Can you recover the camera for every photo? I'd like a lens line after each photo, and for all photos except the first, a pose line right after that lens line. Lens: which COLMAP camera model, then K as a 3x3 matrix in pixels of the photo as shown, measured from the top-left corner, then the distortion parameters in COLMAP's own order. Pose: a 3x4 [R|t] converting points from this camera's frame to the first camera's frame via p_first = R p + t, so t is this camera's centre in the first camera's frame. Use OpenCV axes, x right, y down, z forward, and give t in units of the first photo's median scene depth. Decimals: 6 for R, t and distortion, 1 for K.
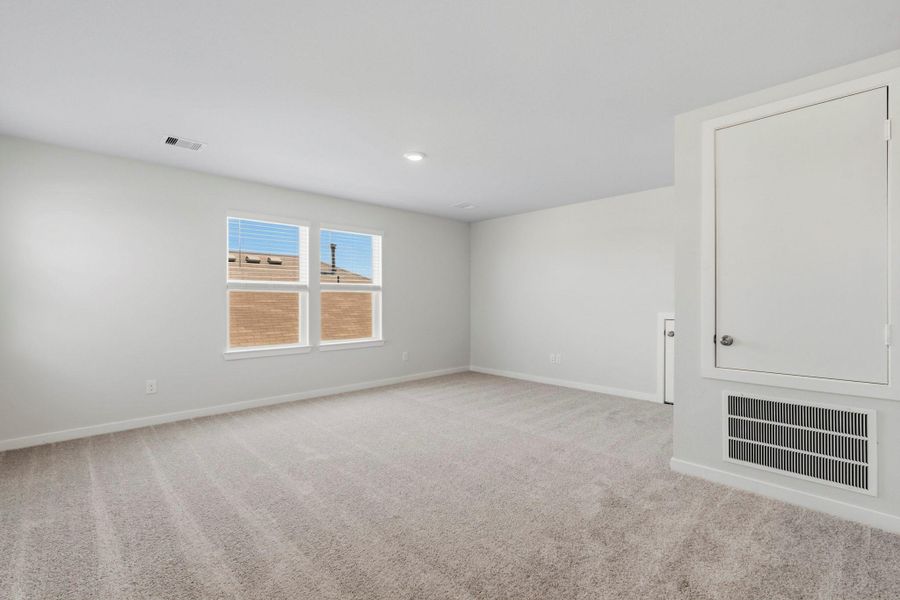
lens RADIAL K [[394.2, 0, 450.0], [0, 394.2, 300.0], [0, 0, 1]] dist [-0.003414, -0.000006]
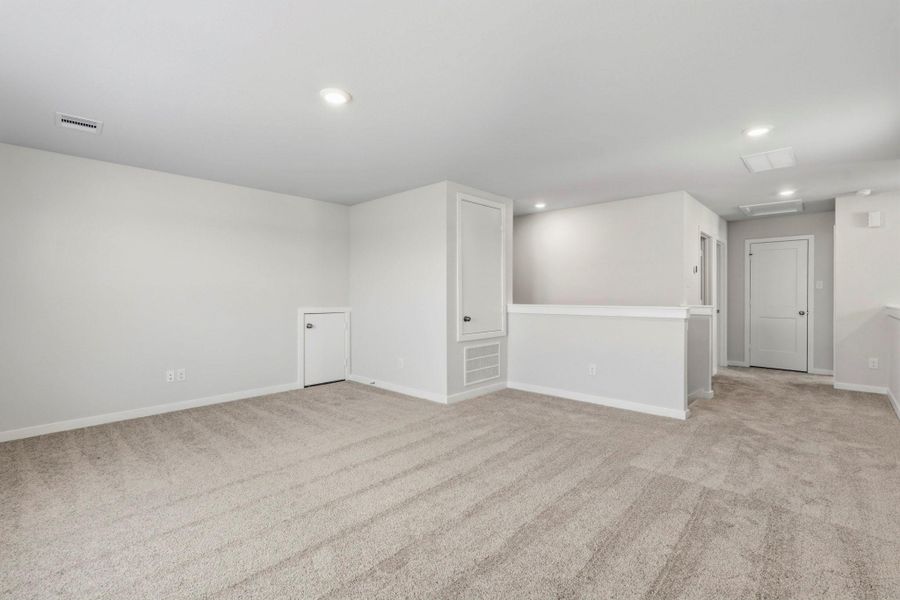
lens RADIAL K [[394.2, 0, 450.0], [0, 394.2, 300.0], [0, 0, 1]] dist [-0.003414, -0.000006]
pose [[-0.013767, -0.010151, 0.999854, -0.783536], [0.001984, 0.999946, 0.010179, -0.002544], [-0.999903, 0.002124, -0.013746, 0.780411]]
